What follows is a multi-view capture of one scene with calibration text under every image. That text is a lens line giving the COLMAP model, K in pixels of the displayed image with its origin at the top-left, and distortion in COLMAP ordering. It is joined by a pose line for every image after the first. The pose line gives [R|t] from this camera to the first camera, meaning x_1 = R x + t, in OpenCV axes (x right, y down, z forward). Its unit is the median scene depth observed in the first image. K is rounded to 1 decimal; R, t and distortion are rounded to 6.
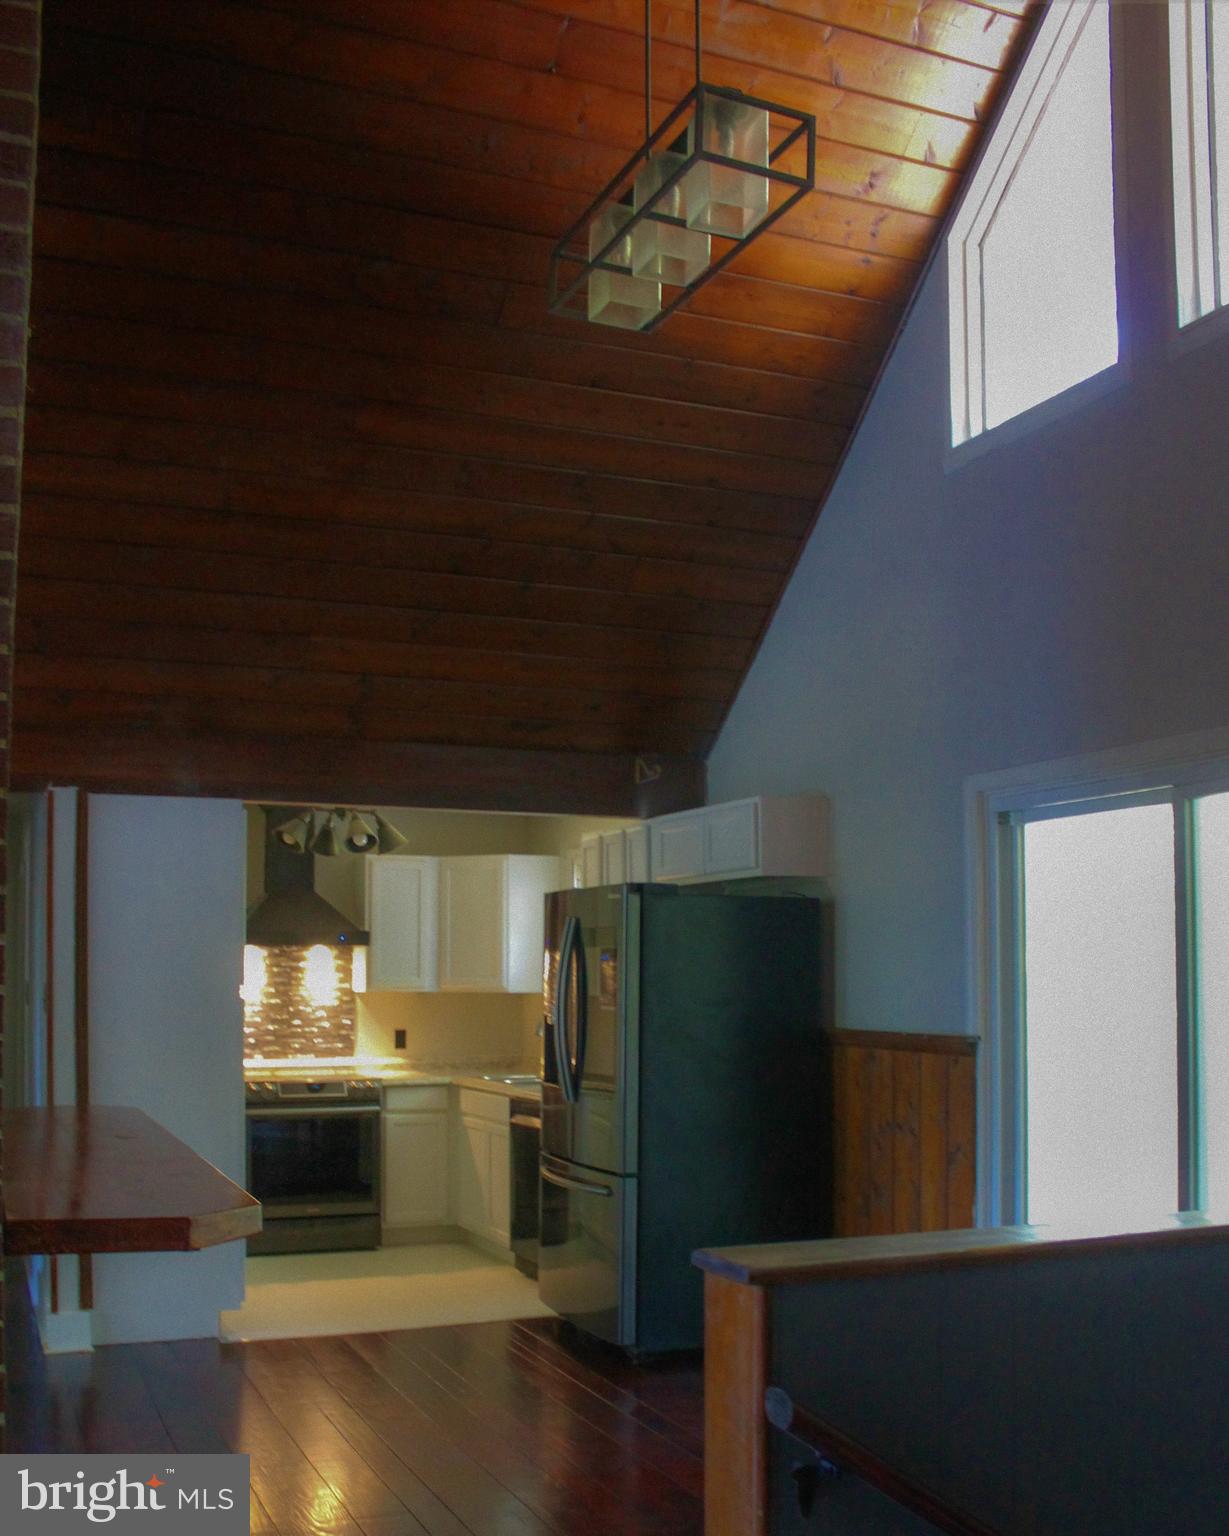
lens RADIAL K [[2214.4, 0, 614.5], [0, 2214.4, 768.0], [0, 0, 1]] dist [-0.161531, 0.020539]
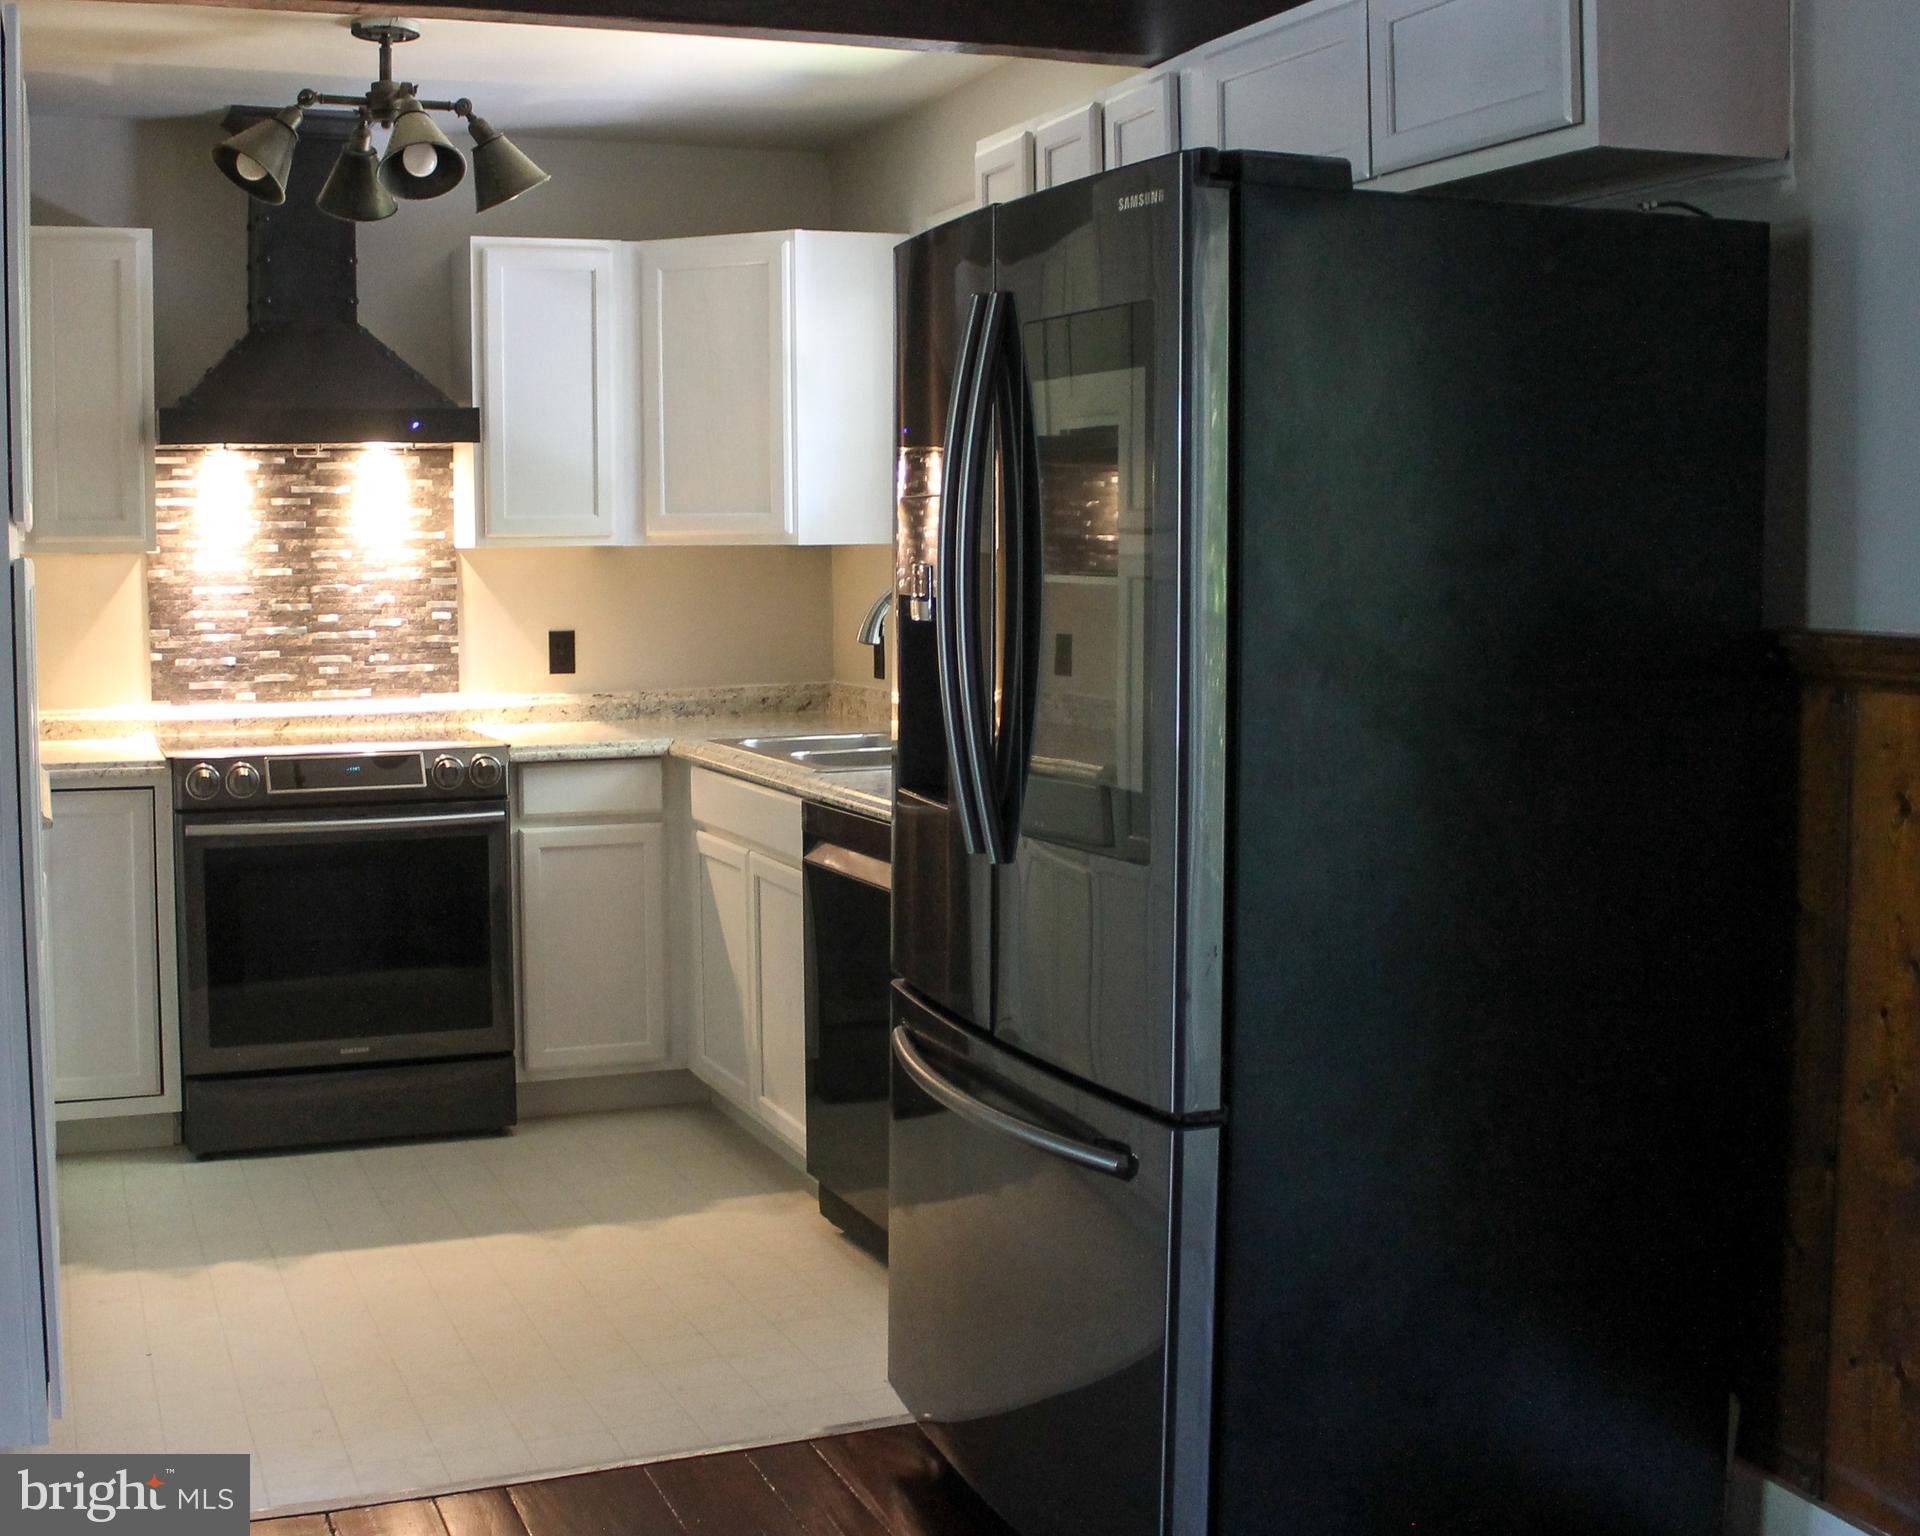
lens RADIAL K [[2768.0, 0, 960.0], [0, 2768.0, 768.0], [0, 0, 1]] dist [-0.161531, 0.020539]
pose [[0.999954, -0.006525, 0.007008, -0.020144], [0.005223, 0.985089, 0.171968, 0.051369], [-0.008026, -0.171923, 0.985078, 0.454722]]
